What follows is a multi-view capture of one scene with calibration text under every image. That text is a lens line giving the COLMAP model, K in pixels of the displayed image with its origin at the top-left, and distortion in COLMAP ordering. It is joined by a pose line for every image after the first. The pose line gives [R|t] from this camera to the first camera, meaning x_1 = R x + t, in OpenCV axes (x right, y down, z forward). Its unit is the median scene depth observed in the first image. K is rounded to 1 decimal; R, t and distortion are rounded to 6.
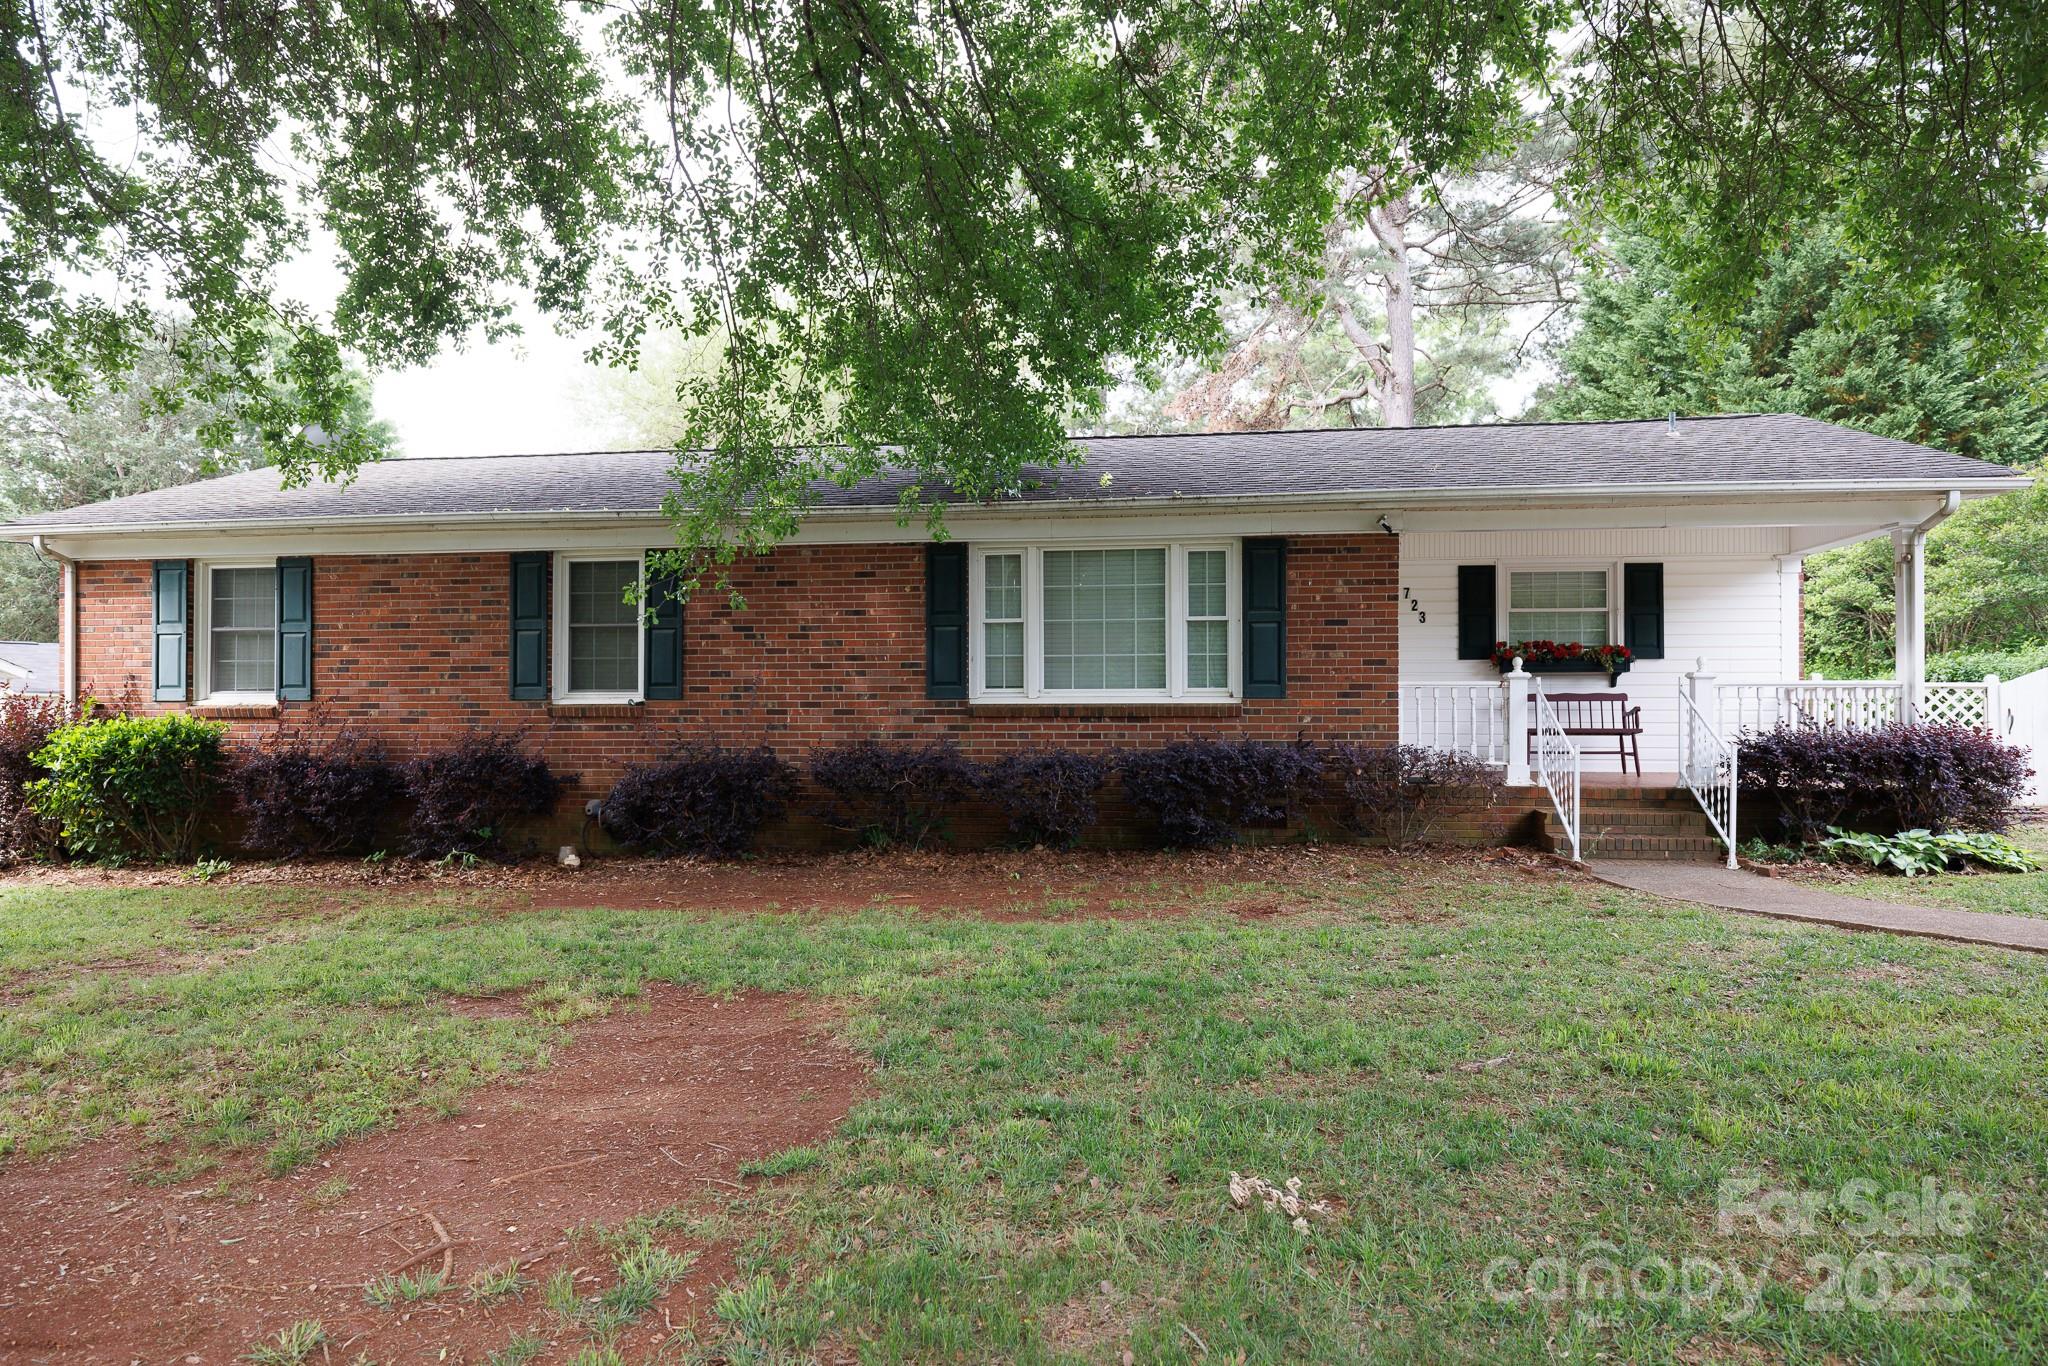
lens RADIAL K [[1288.2, 0, 1024.0], [0, 1288.2, 683.0], [0, 0, 1]] dist [0.000676, 0.000608]
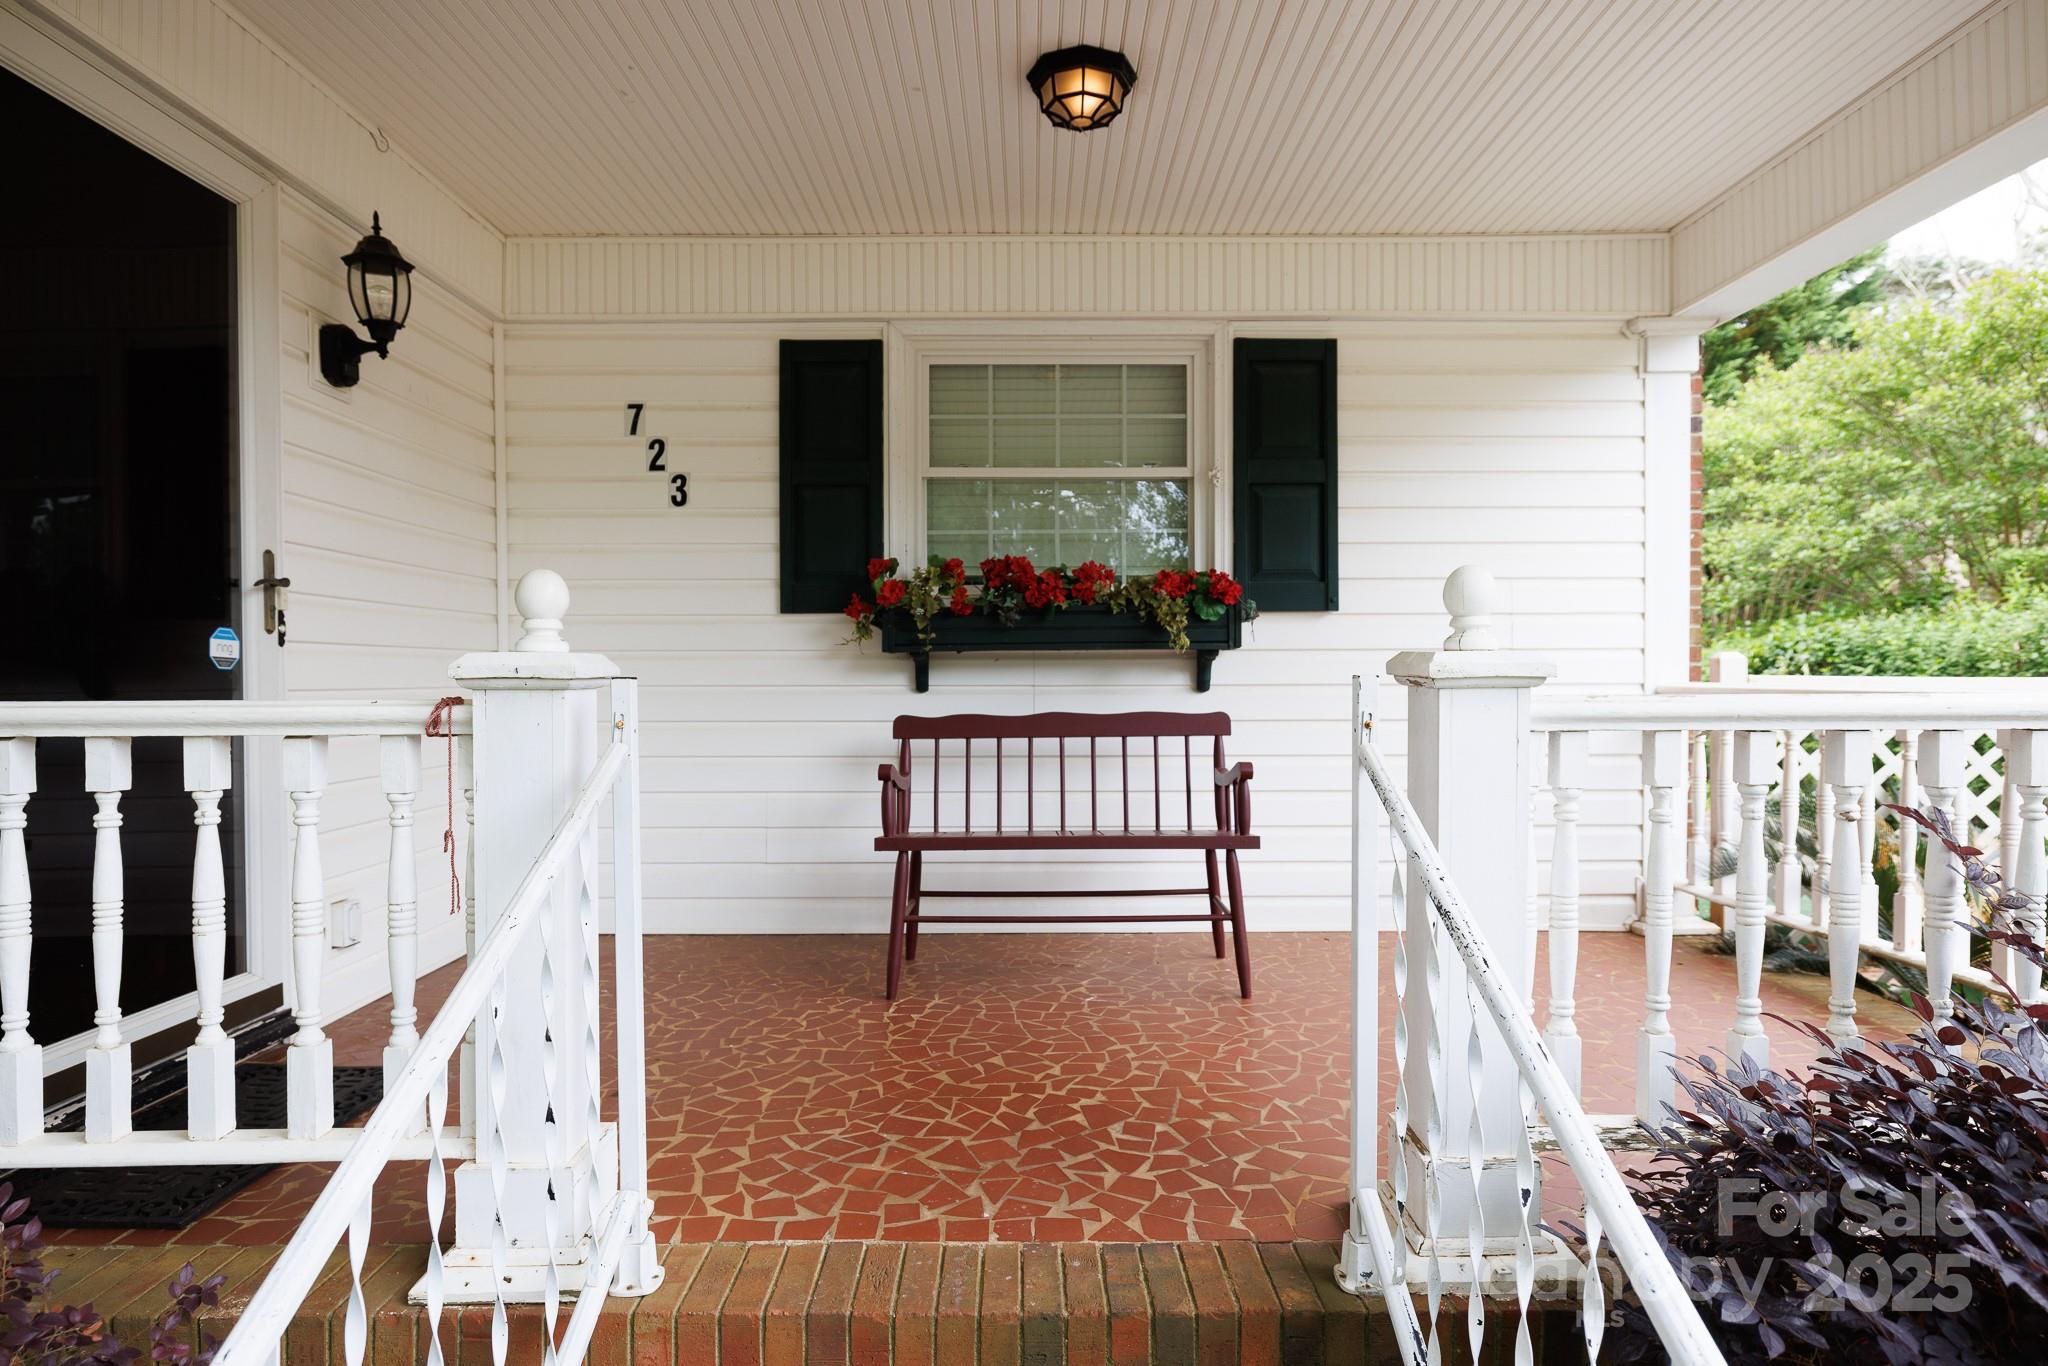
lens RADIAL K [[1072.7, 0, 1024.0], [0, 1072.7, 683.0], [0, 0, 1]] dist [-0.000665, 0.000255]
pose [[0.990747, -0.003530, 0.135676, 0.370238], [0.000269, 0.999711, 0.024045, -0.006268], [-0.135722, -0.023786, 0.990461, 0.718093]]
